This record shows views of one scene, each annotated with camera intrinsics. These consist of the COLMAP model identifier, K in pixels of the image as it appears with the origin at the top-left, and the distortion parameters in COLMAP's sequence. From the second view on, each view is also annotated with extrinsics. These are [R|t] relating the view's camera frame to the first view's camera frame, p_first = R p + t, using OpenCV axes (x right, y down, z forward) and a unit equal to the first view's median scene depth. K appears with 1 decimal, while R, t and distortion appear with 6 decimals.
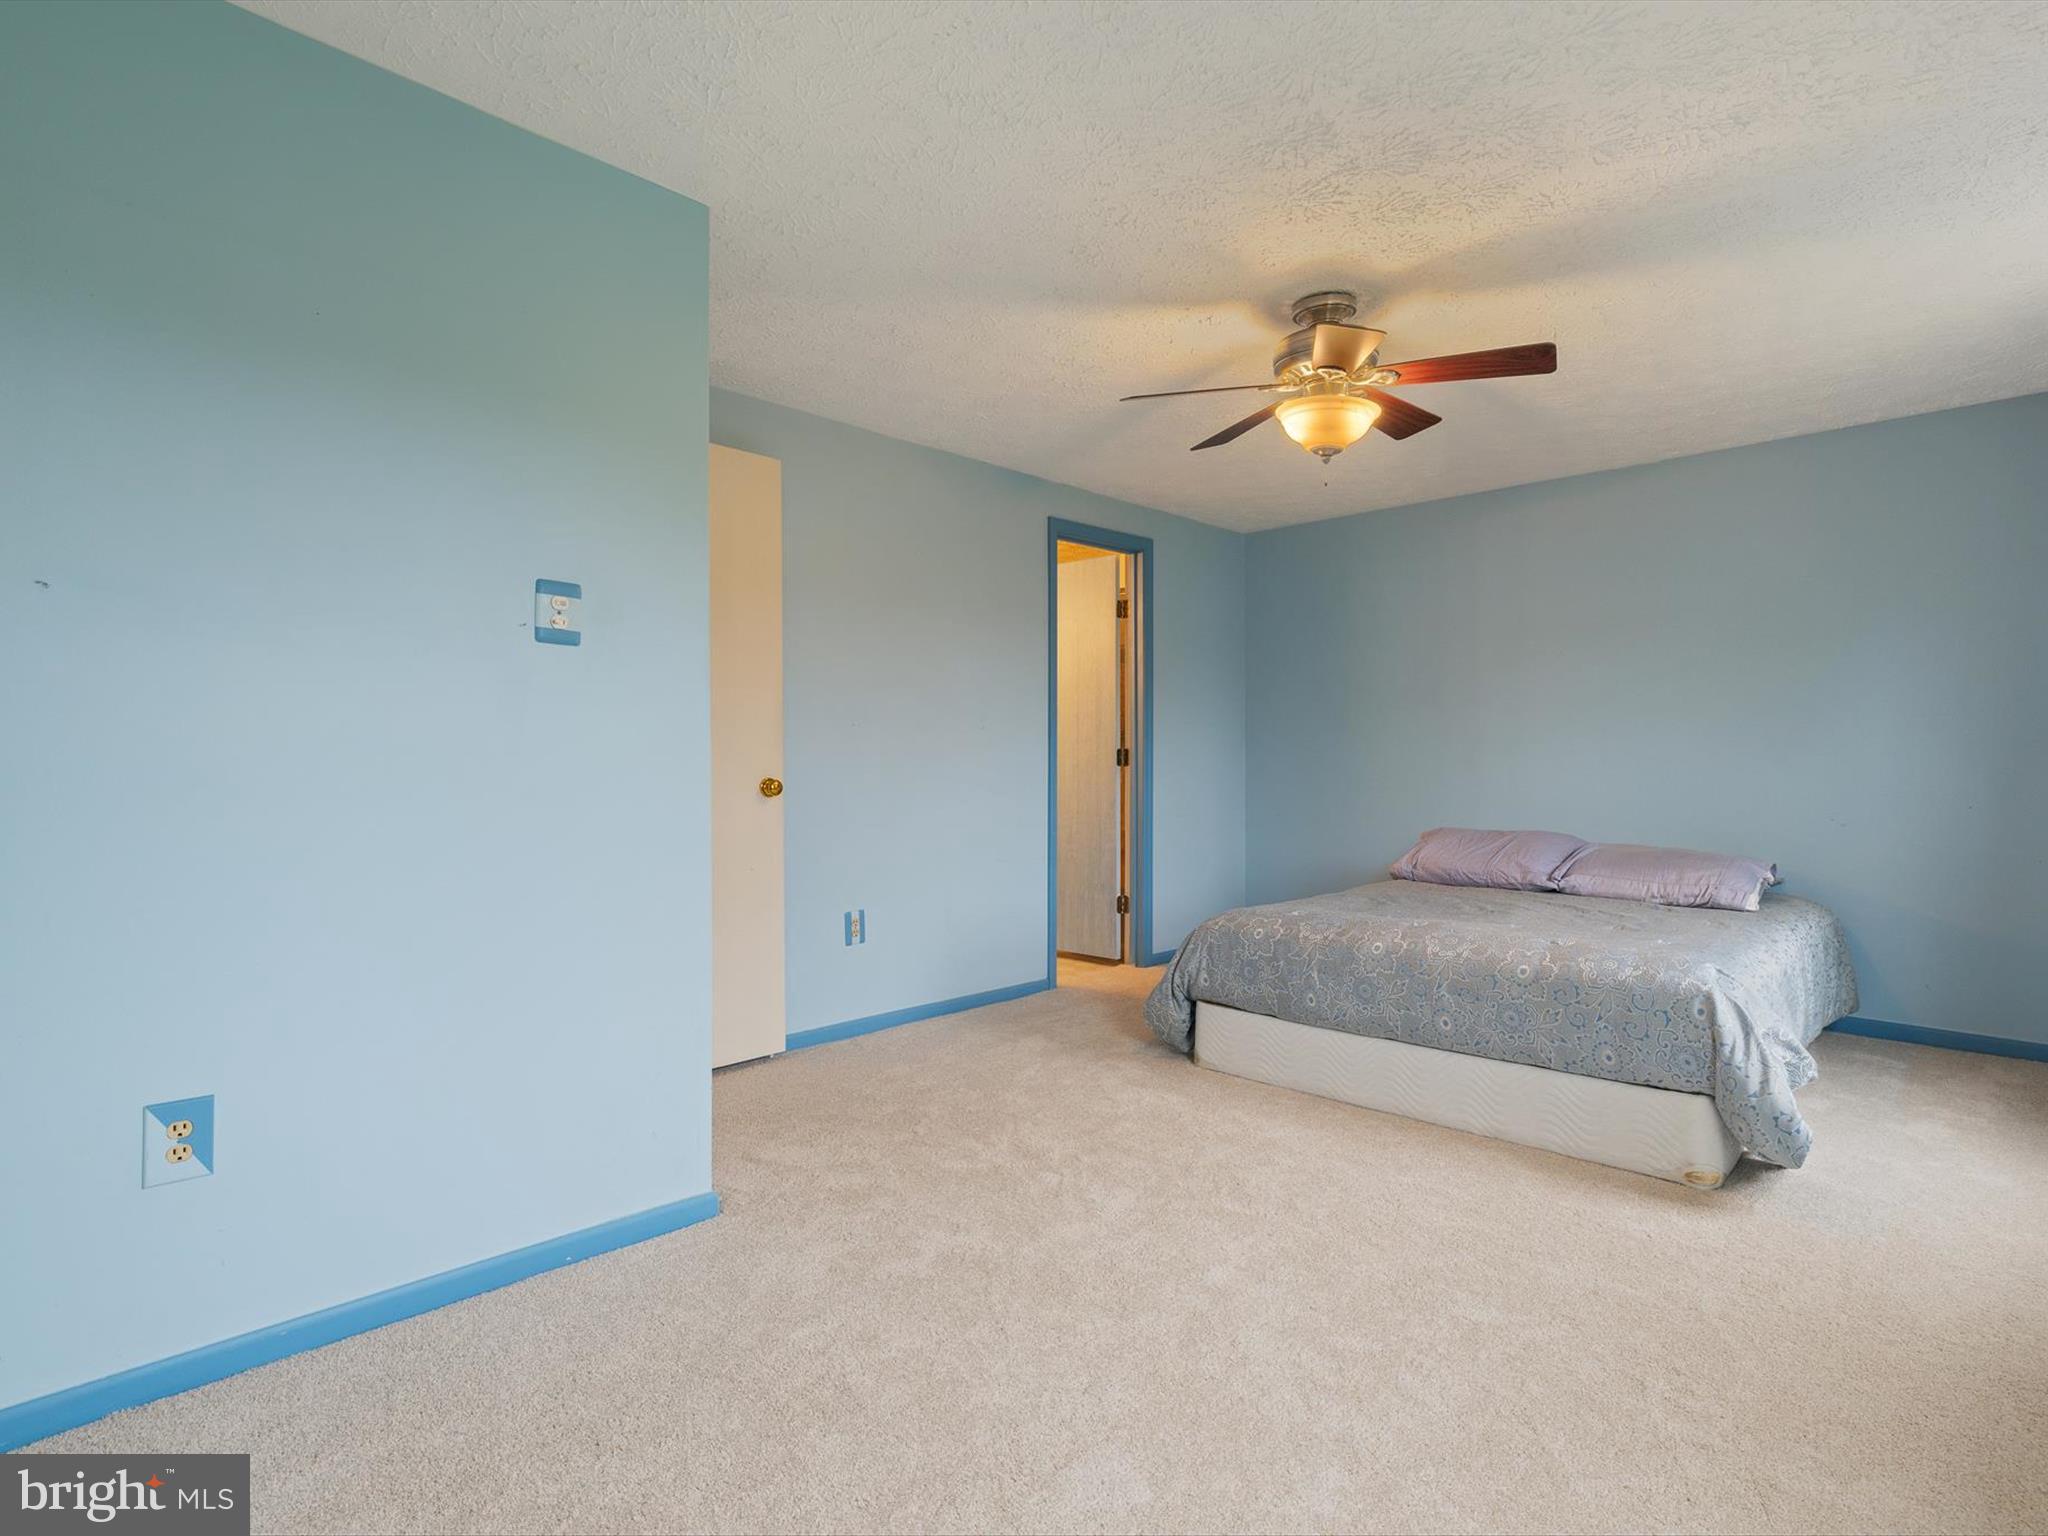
lens RADIAL K [[1012.3, 0, 1026.9], [0, 1012.3, 758.4], [0, 0, 1]] dist [0.001263, 0.000362]
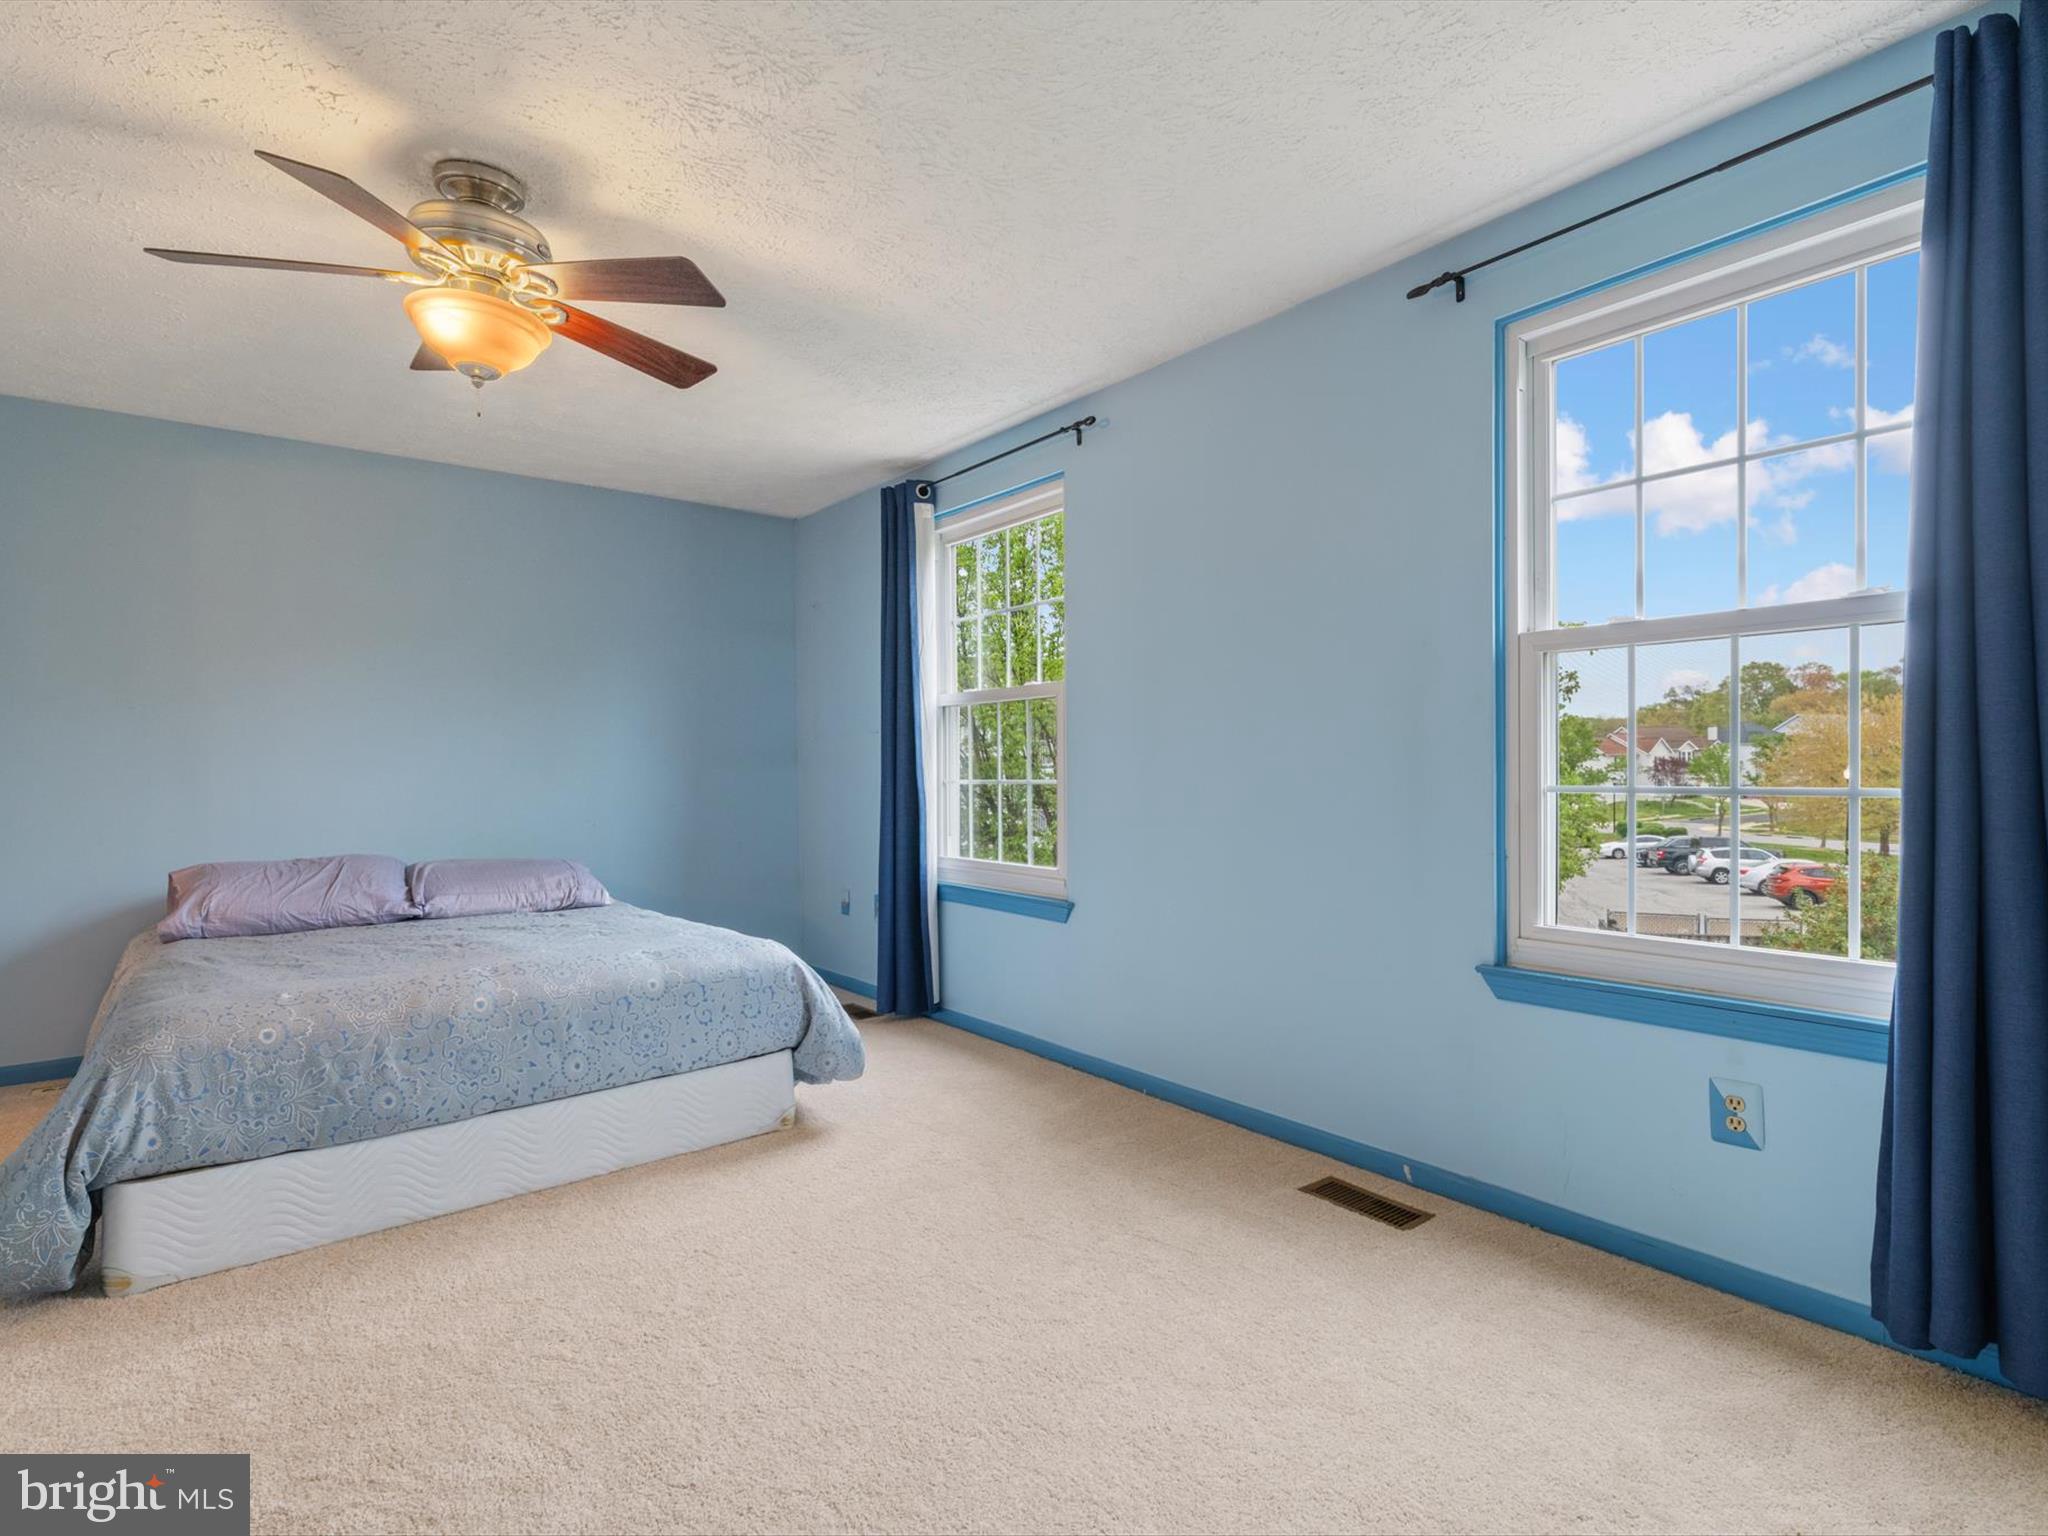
lens RADIAL K [[1037.4, 0, 1013.3], [0, 1037.4, 767.5], [0, 0, 1]] dist [-0.000203, 0.000772]
pose [[0.135696, -0.003790, 0.990743, -0.359345], [0.007799, 0.999966, 0.002757, -0.000289], [-0.990720, 0.007353, 0.135720, 0.405182]]
